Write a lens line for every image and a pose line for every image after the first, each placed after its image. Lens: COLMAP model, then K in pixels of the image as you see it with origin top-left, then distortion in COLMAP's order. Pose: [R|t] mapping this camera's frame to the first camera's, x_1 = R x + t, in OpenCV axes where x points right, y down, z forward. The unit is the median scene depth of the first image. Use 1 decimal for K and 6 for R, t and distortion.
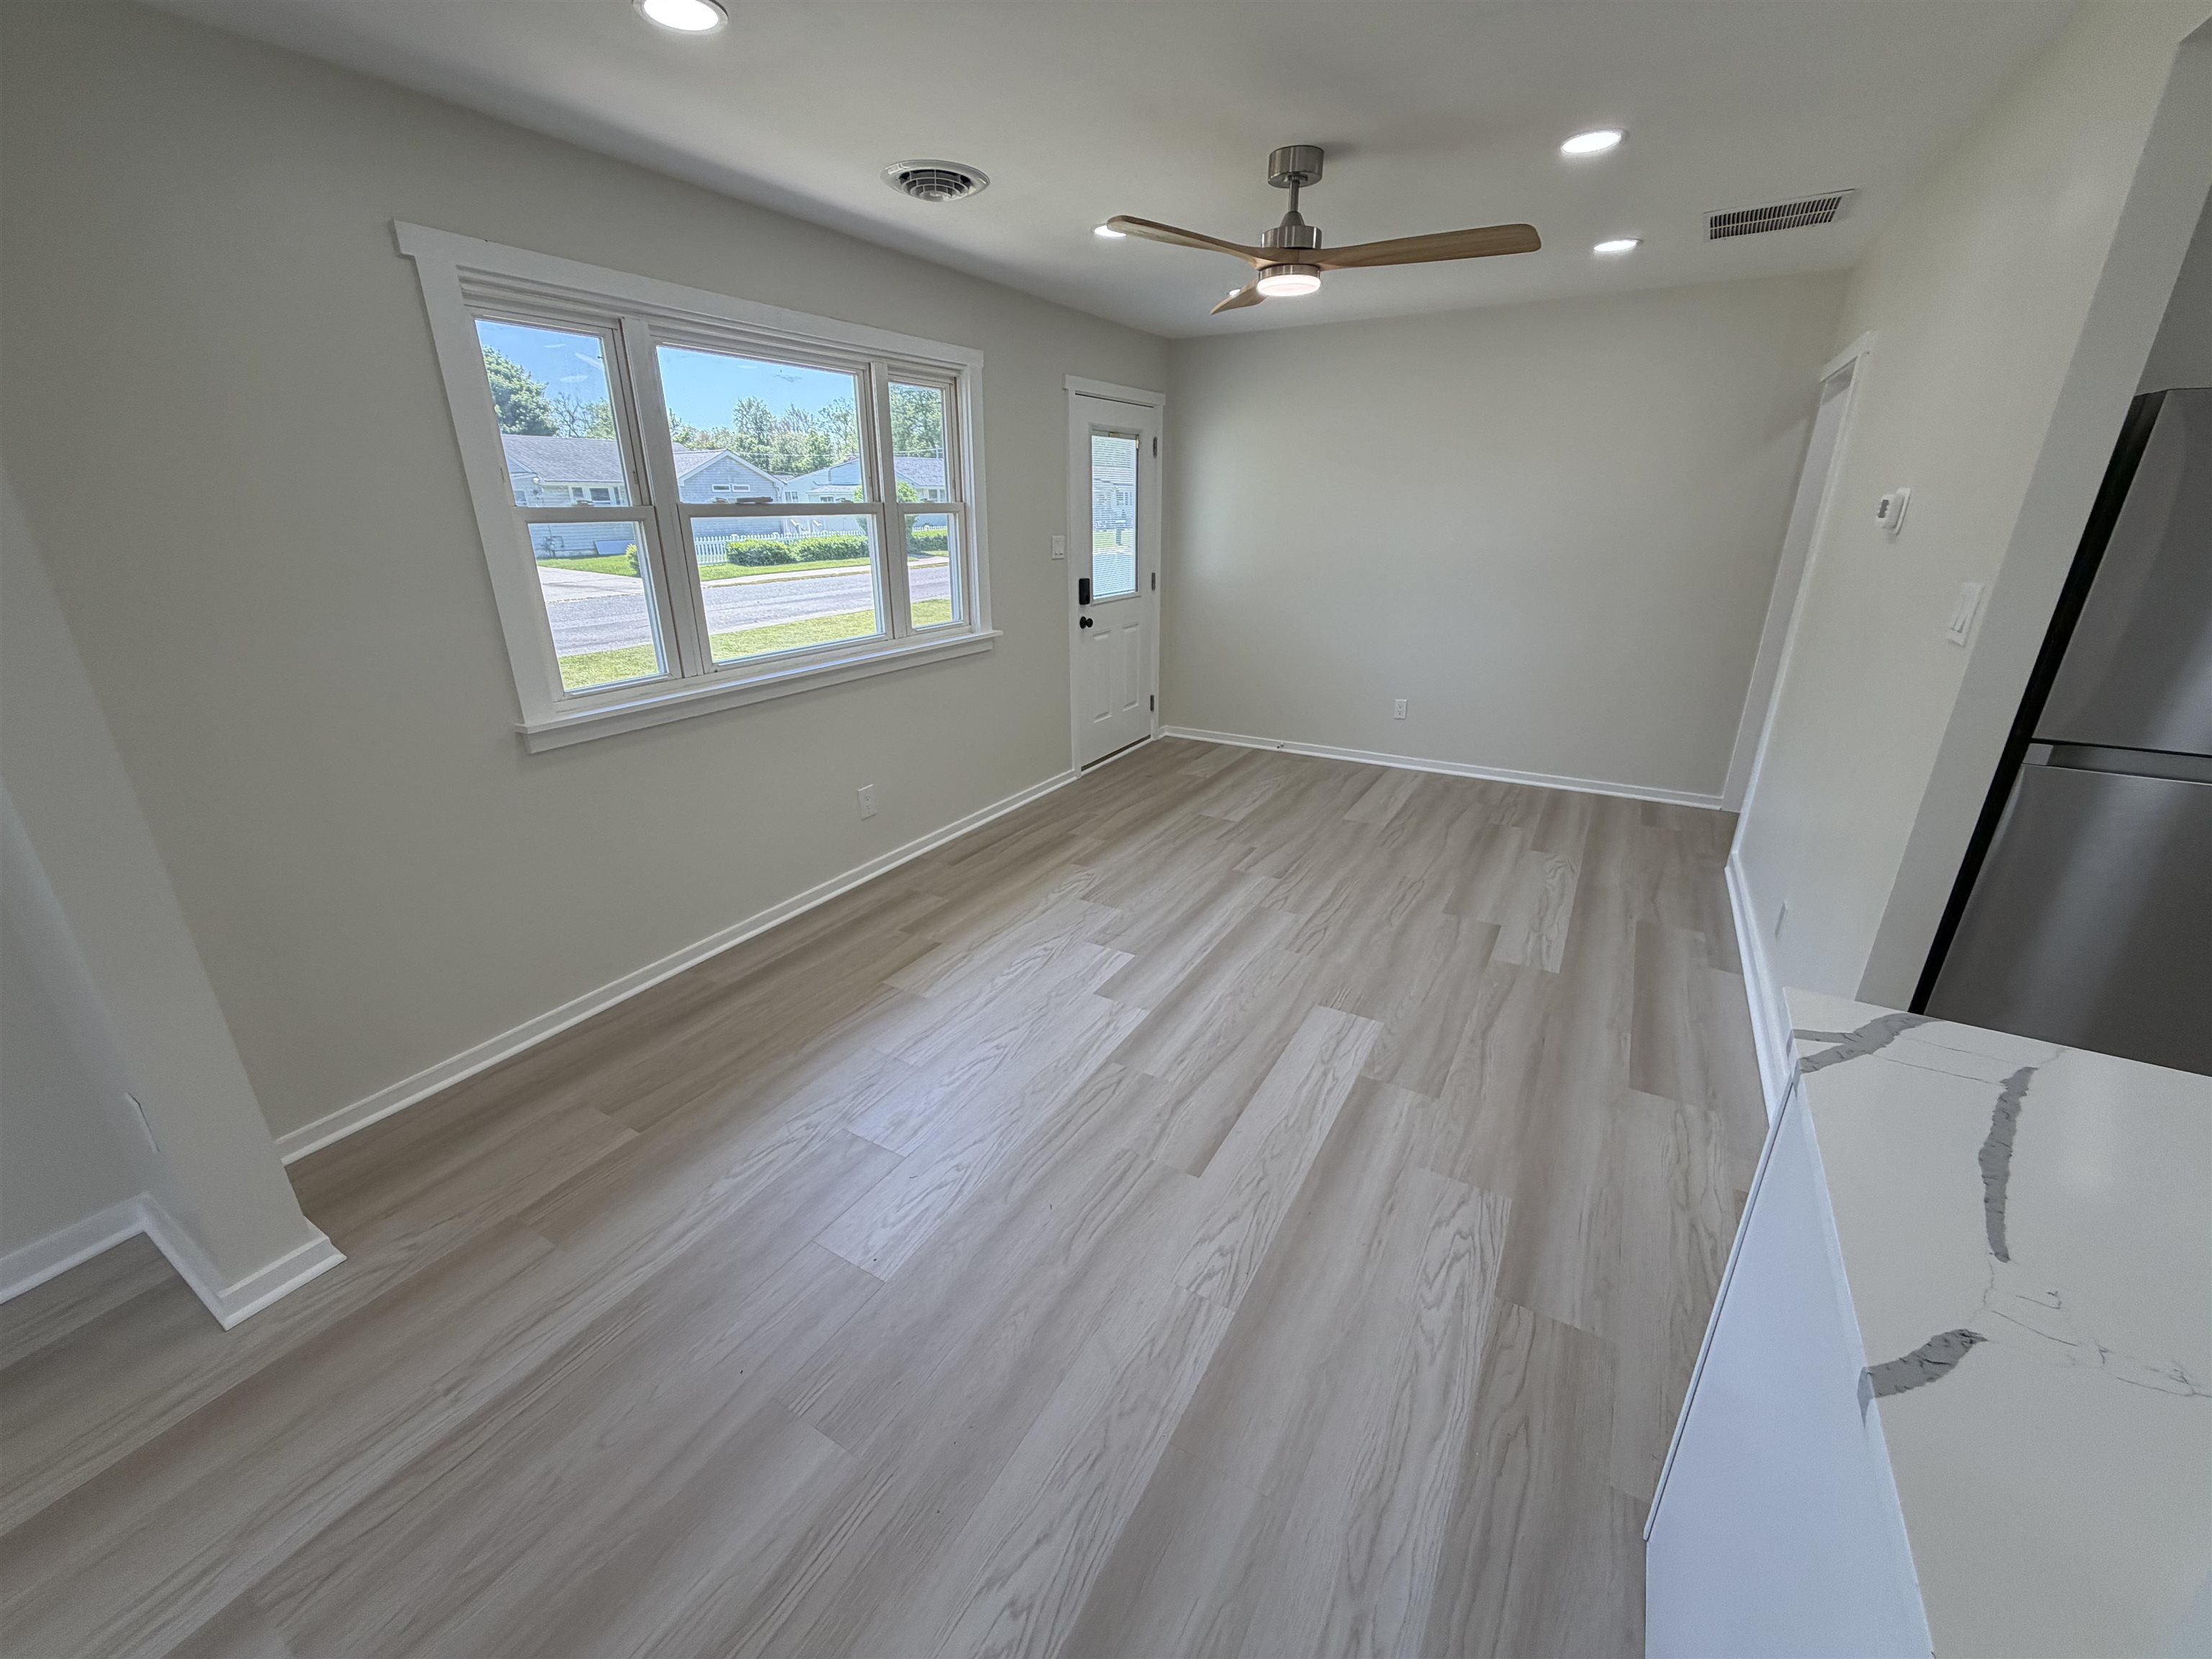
lens RADIAL K [[881.0, 0, 1094.5], [0, 881.0, 830.8], [0, 0, 1]] dist [0.000310, -0.000309]
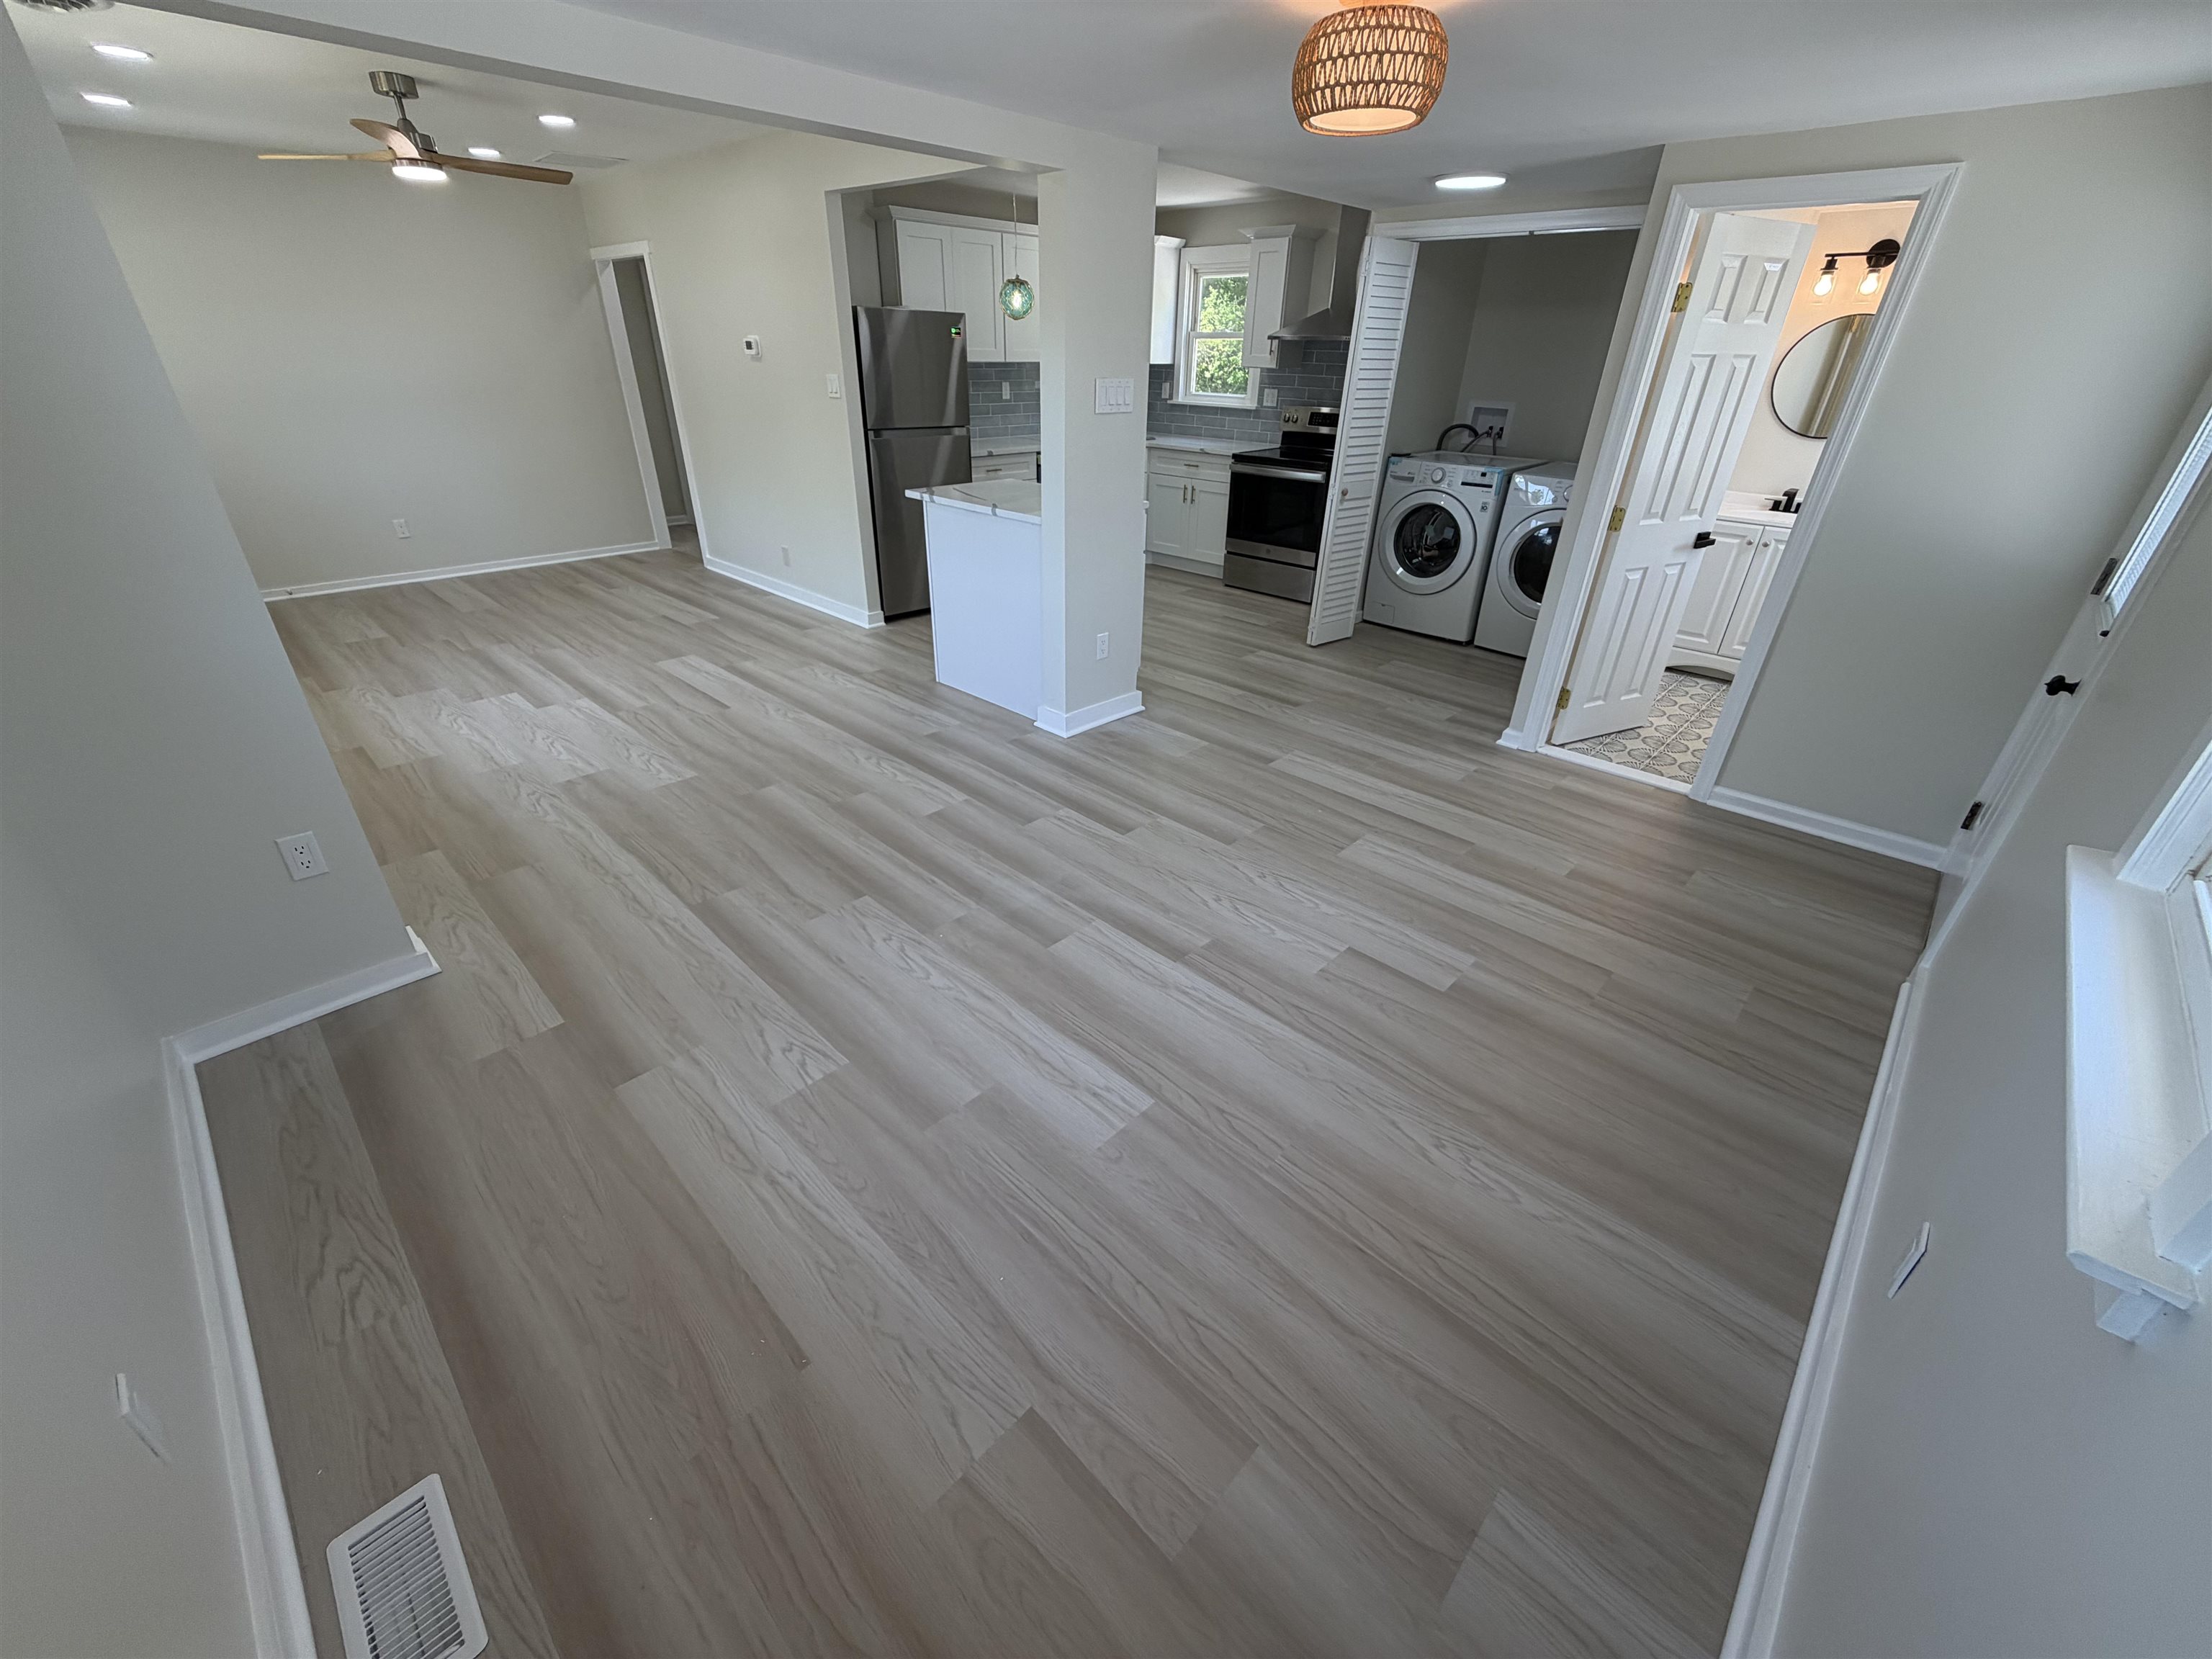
lens RADIAL K [[881.0, 0, 1094.5], [0, 881.0, 830.8], [0, 0, 1]] dist [0.000310, -0.000309]
pose [[0.232347, -0.459400, 0.857302, -1.142493], [0.323561, 0.867730, 0.377297, 0.116245], [-0.917237, 0.189725, 0.350258, -0.286169]]
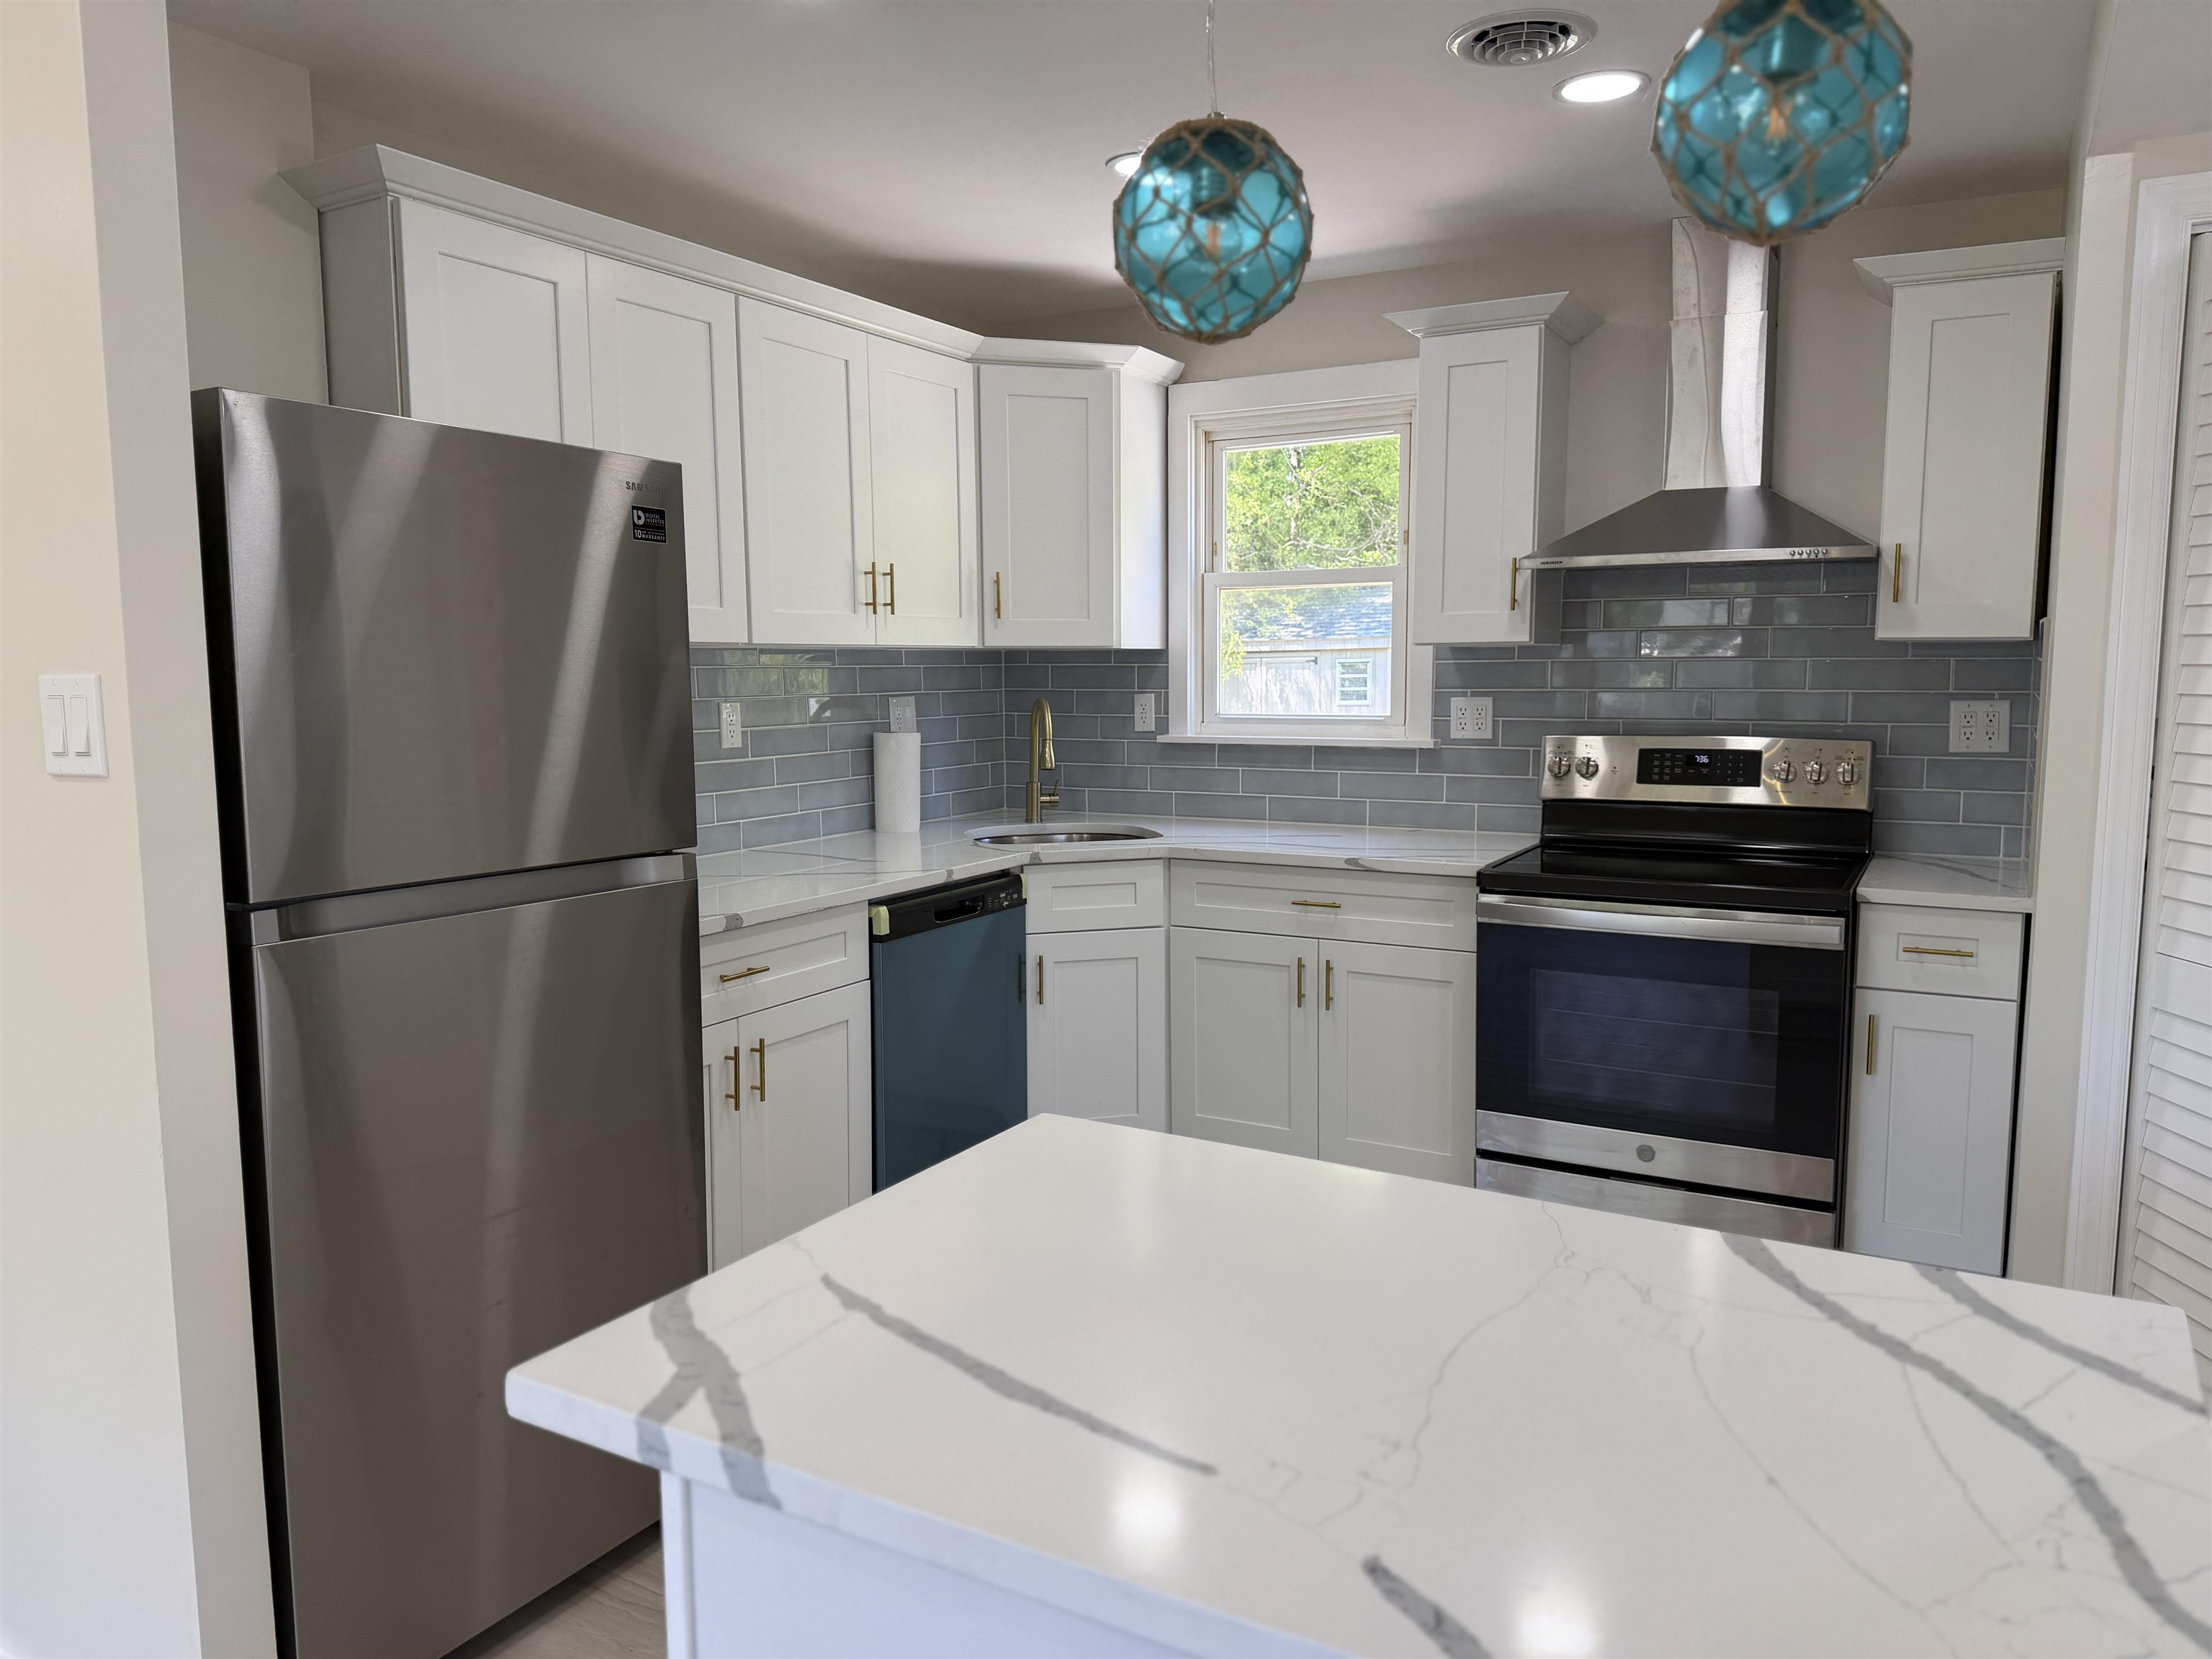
lens RADIAL K [[1547.1, 0, 1108.5], [0, 1547.1, 832.2], [0, 0, 1]] dist [0.116170, -0.163349]
pose [[-0.028847, -0.102610, 0.994303, -0.028897], [0.356630, 0.928197, 0.106135, -0.032750], [-0.933800, 0.357660, 0.009818, 0.242790]]
